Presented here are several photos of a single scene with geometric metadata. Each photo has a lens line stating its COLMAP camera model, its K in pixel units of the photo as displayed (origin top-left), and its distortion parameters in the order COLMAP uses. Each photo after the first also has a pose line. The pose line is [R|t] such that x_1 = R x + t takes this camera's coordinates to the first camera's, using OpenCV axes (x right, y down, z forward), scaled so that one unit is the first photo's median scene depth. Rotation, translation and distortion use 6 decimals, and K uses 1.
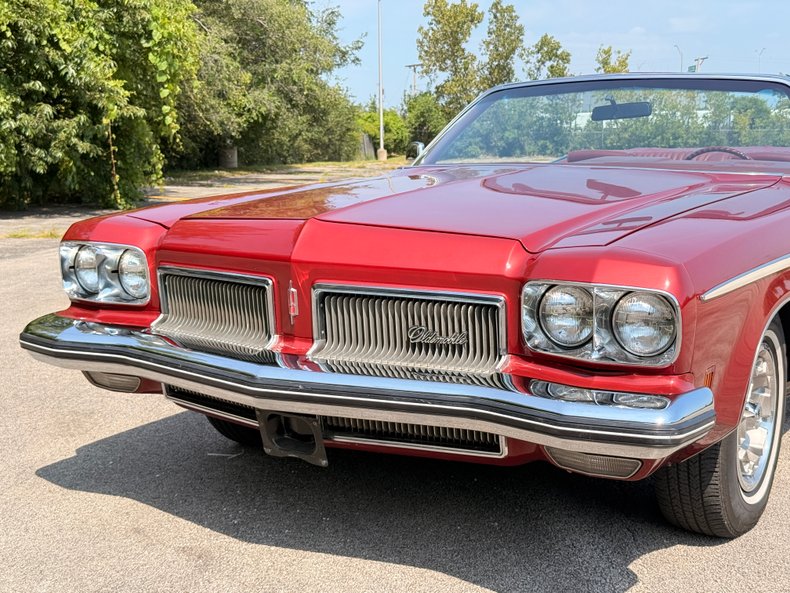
lens RADIAL K [[1091.2, 0, 392.6], [0, 1091.2, 300.8], [0, 0, 1]] dist [0.202311, -0.469554]
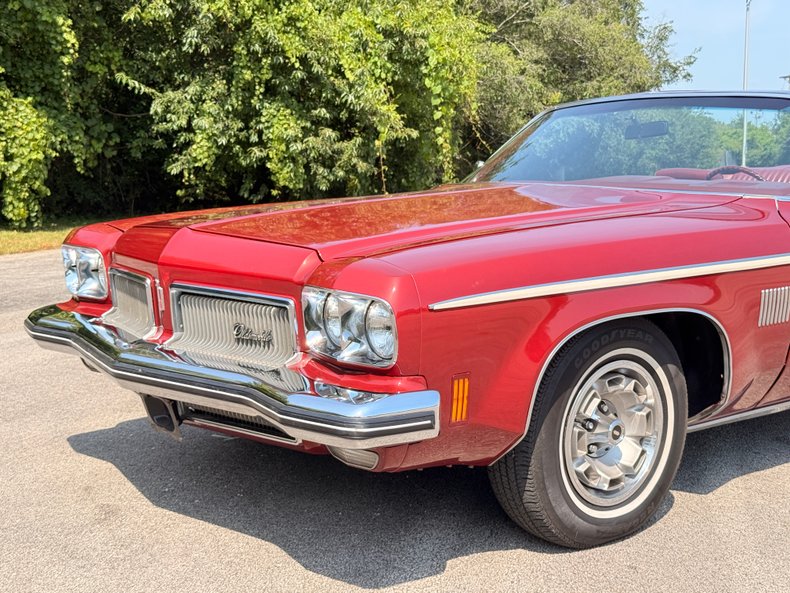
lens RADIAL K [[1091.2, 0, 392.6], [0, 1091.2, 300.8], [0, 0, 1]] dist [0.202311, -0.469554]
pose [[0.945641, 0.040609, -0.322668, 0.100829], [-0.045681, 0.998923, -0.008157, 0.000212], [0.321989, 0.022453, 0.946477, -0.005643]]
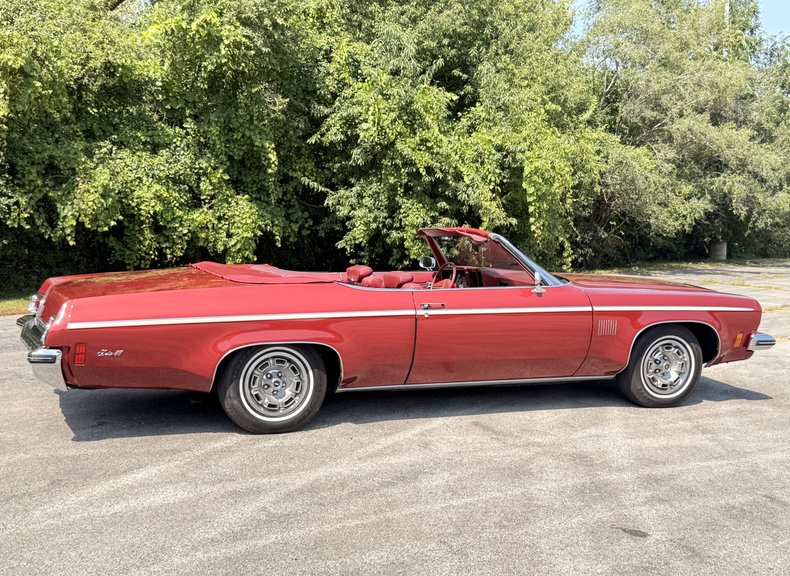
lens RADIAL K [[953.2, 0, 393.0], [0, 953.2, 308.7], [0, 0, 1]] dist [0.188538, -0.399126]
pose [[0.831828, 0.063924, -0.551340, 0.337510], [-0.098836, 0.994529, -0.033809, -0.001299], [0.546163, 0.082615, 0.833595, -0.114487]]
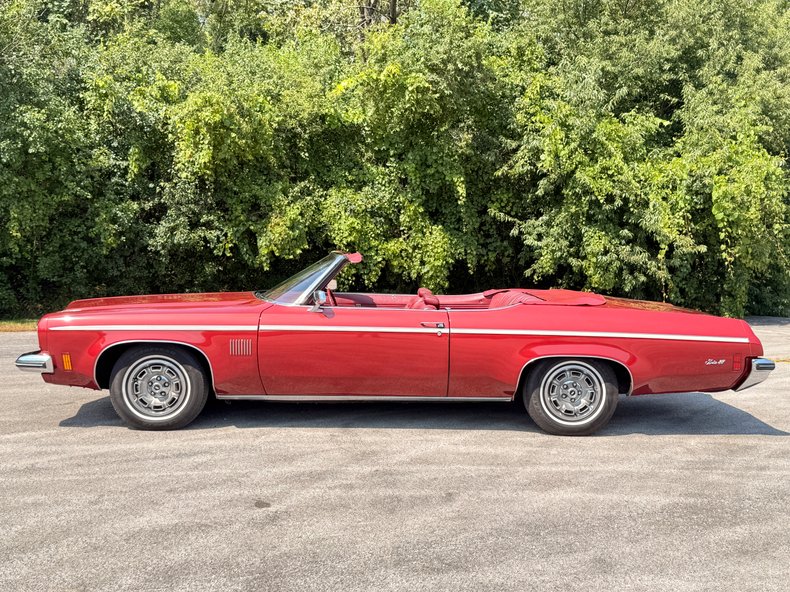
lens RADIAL K [[959.2, 0, 395.8], [0, 959.2, 297.7], [0, 0, 1]] dist [0.229560, -0.612717]
pose [[0.552316, 0.051797, -0.832024, 0.575169], [-0.139476, 0.989741, -0.030971, -0.021898], [0.821884, 0.133153, 0.553874, 0.028563]]
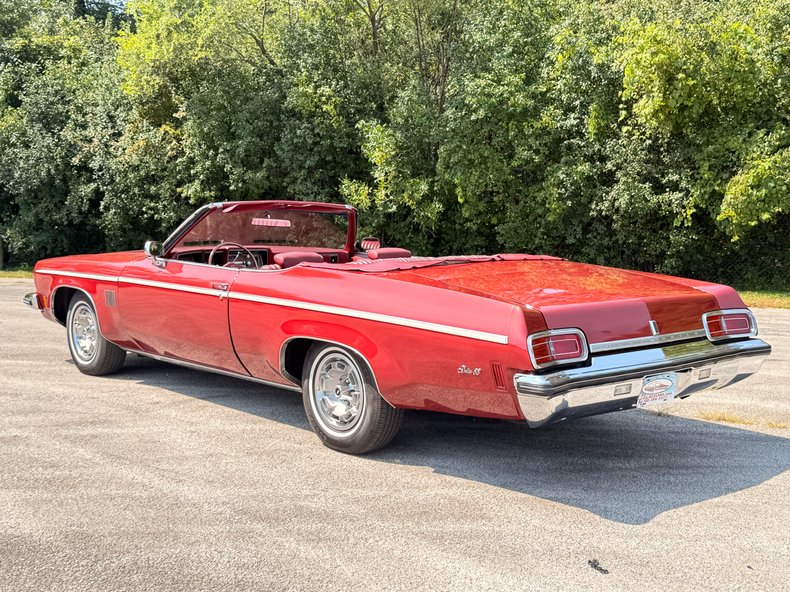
lens RADIAL K [[977.8, 0, 394.3], [0, 977.8, 296.5], [0, 0, 1]] dist [0.203778, -0.465953]
pose [[-0.277679, 0.078563, -0.957456, 0.551223], [-0.159128, 0.979121, 0.126491, -0.088830], [0.947403, 0.187482, -0.259380, 0.519597]]
